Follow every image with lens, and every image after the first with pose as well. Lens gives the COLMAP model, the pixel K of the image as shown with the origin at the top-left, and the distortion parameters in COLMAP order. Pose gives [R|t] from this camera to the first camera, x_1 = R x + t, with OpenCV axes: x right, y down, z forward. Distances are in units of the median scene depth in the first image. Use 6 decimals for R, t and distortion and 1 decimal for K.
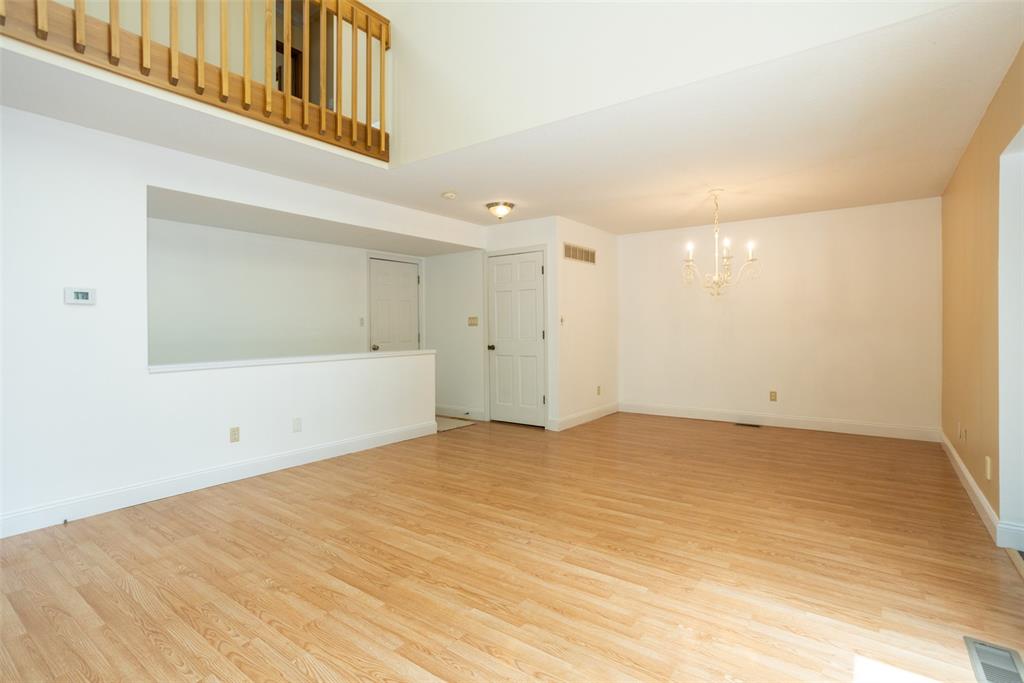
lens RADIAL K [[498.5, 0, 509.5], [0, 498.5, 329.0], [0, 0, 1]] dist [-0.058660, 0.037094]
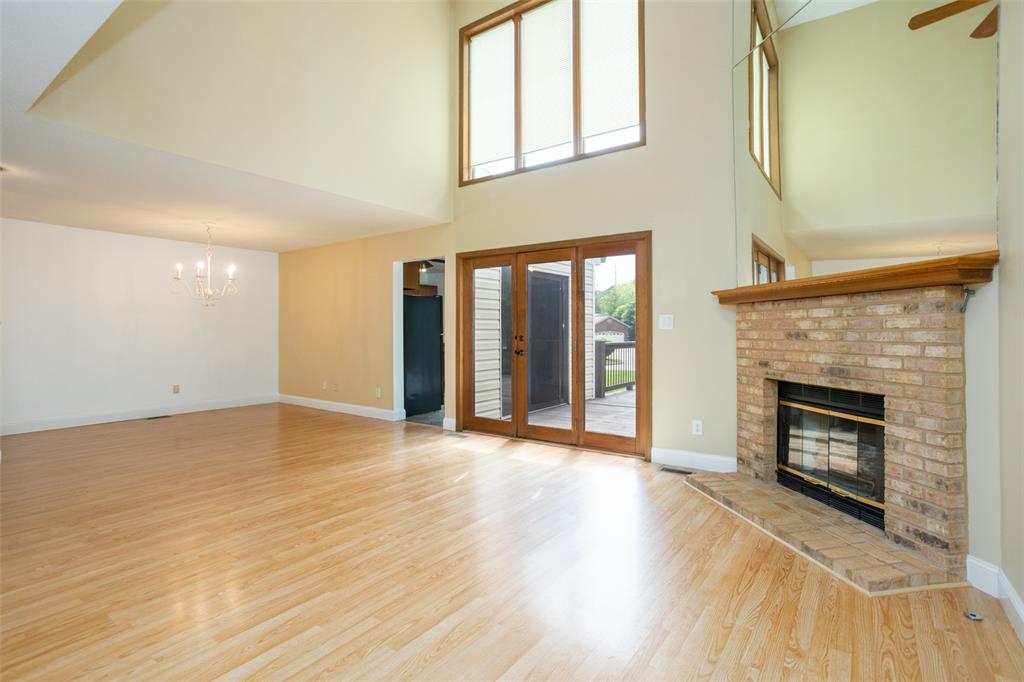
lens RADIAL K [[498.5, 0, 509.5], [0, 498.5, 328.5], [0, 0, 1]] dist [-0.058660, 0.037094]
pose [[-0.007898, 0.009352, 0.999925, -1.571336], [0.003987, 0.999949, -0.009320, 0.007653], [-0.999961, 0.003914, -0.007935, 0.469298]]
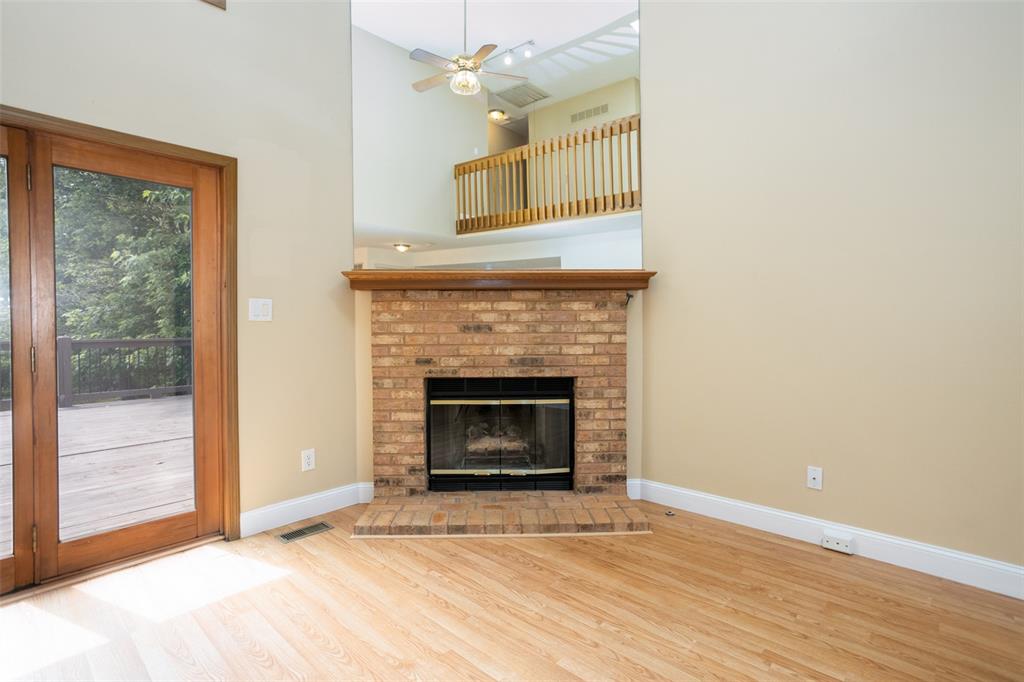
lens RADIAL K [[498.5, 0, 509.5], [0, 498.5, 328.5], [0, 0, 1]] dist [-0.058660, 0.037094]
pose [[-0.994519, 0.005697, 0.104400, -0.488901], [0.007075, 0.999893, 0.012831, 0.001778], [-0.104316, 0.013500, -0.994453, 0.955141]]
